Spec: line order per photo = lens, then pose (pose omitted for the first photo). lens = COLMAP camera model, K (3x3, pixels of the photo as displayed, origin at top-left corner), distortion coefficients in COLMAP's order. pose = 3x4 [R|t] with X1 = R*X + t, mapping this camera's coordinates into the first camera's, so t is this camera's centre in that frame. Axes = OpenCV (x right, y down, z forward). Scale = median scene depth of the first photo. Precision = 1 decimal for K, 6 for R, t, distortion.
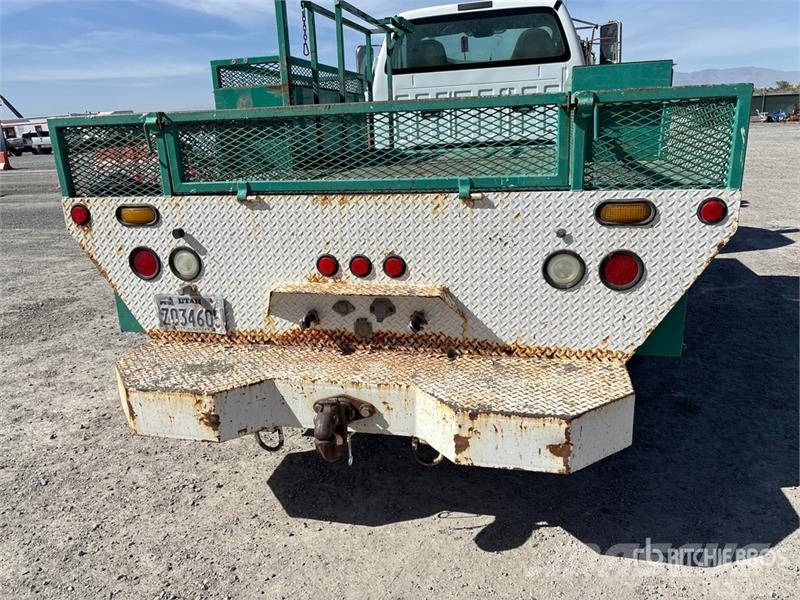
lens RADIAL K [[609.5, 0, 396.5], [0, 609.5, 301.0], [0, 0, 1]] dist [0.033297, -0.034448]
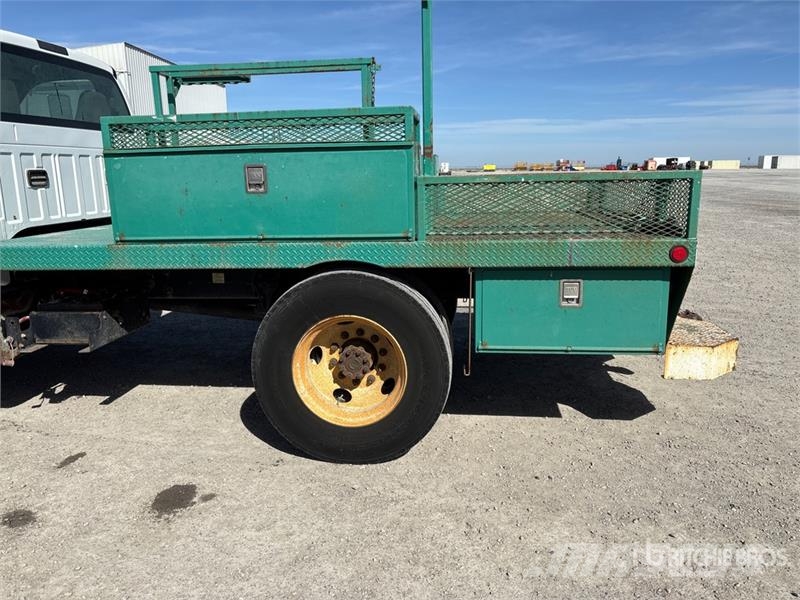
lens RADIAL K [[610.1, 0, 401.6], [0, 610.1, 300.9], [0, 0, 1]] dist [0.043764, -0.055953]
pose [[-0.129609, -0.155345, 0.979321, -1.653511], [0.298850, 0.935606, 0.187962, -0.449856], [-0.945458, 0.317031, -0.074838, 1.685212]]
